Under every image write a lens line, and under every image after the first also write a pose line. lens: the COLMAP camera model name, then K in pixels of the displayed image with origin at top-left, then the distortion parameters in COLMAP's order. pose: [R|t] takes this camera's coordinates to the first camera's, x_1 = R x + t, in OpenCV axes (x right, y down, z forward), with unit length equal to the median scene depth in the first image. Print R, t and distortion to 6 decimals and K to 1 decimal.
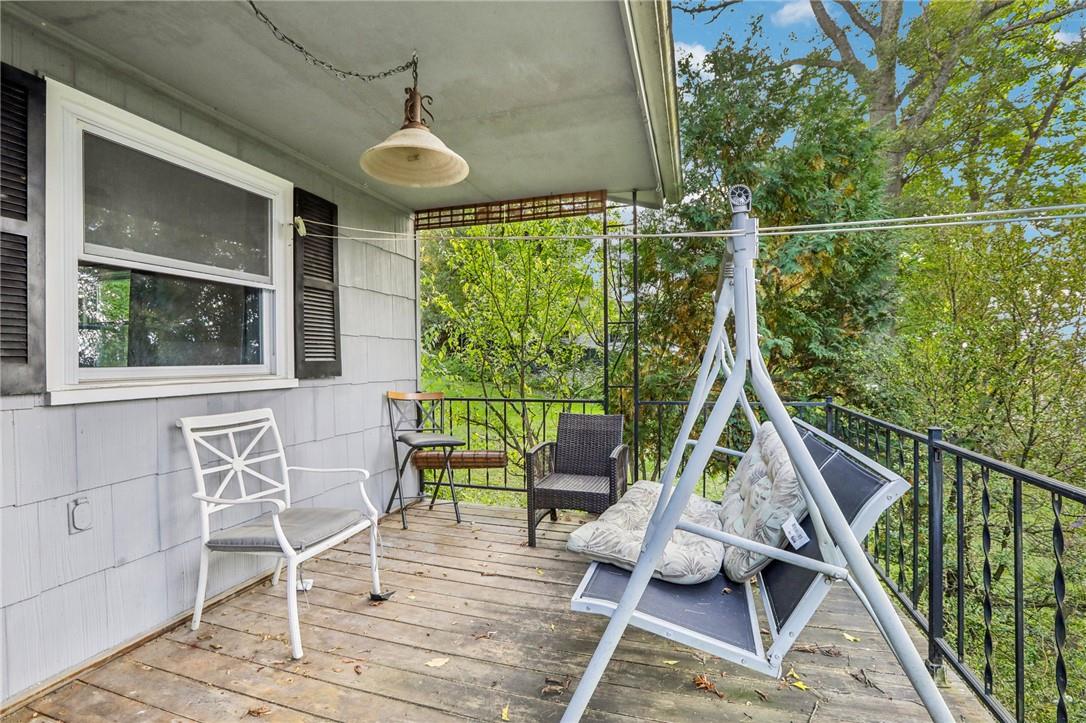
lens RADIAL K [[509.9, 0, 543.0], [0, 509.9, 361.5], [0, 0, 1]] dist [-0.000219, -0.000042]
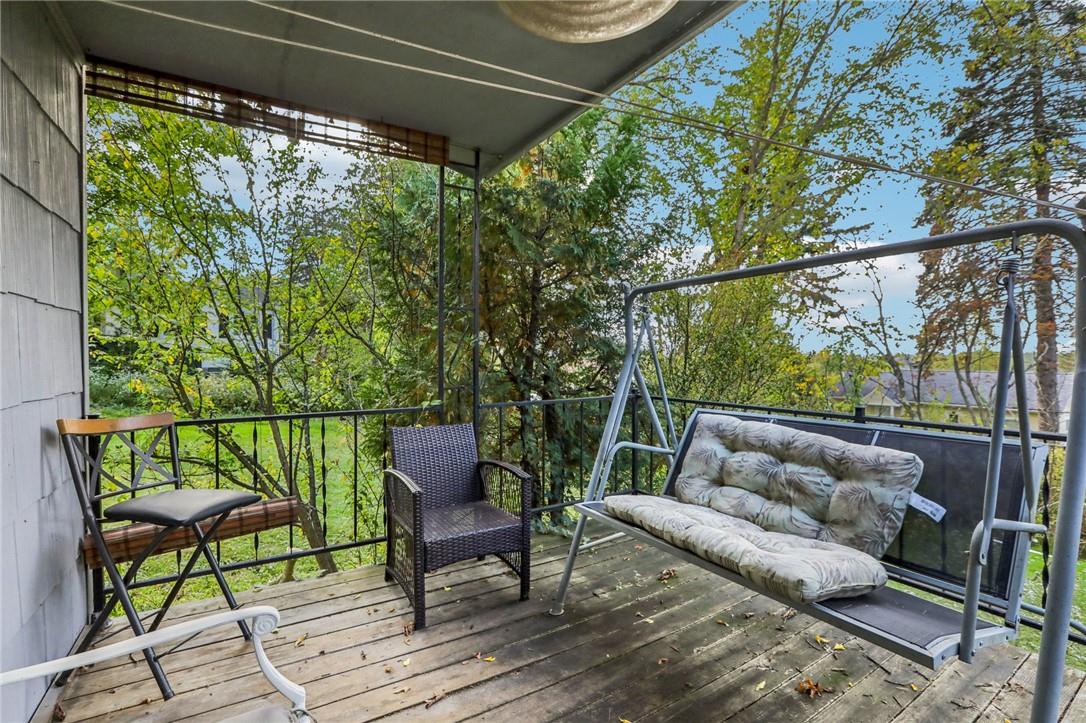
lens RADIAL K [[509.9, 0, 543.0], [0, 509.9, 361.5], [0, 0, 1]] dist [-0.000219, -0.000042]
pose [[0.640661, 0.003378, 0.767816, -0.503071], [-0.003025, 0.999994, -0.001875, 0.009949], [-0.767818, -0.001121, 0.640667, 0.514137]]
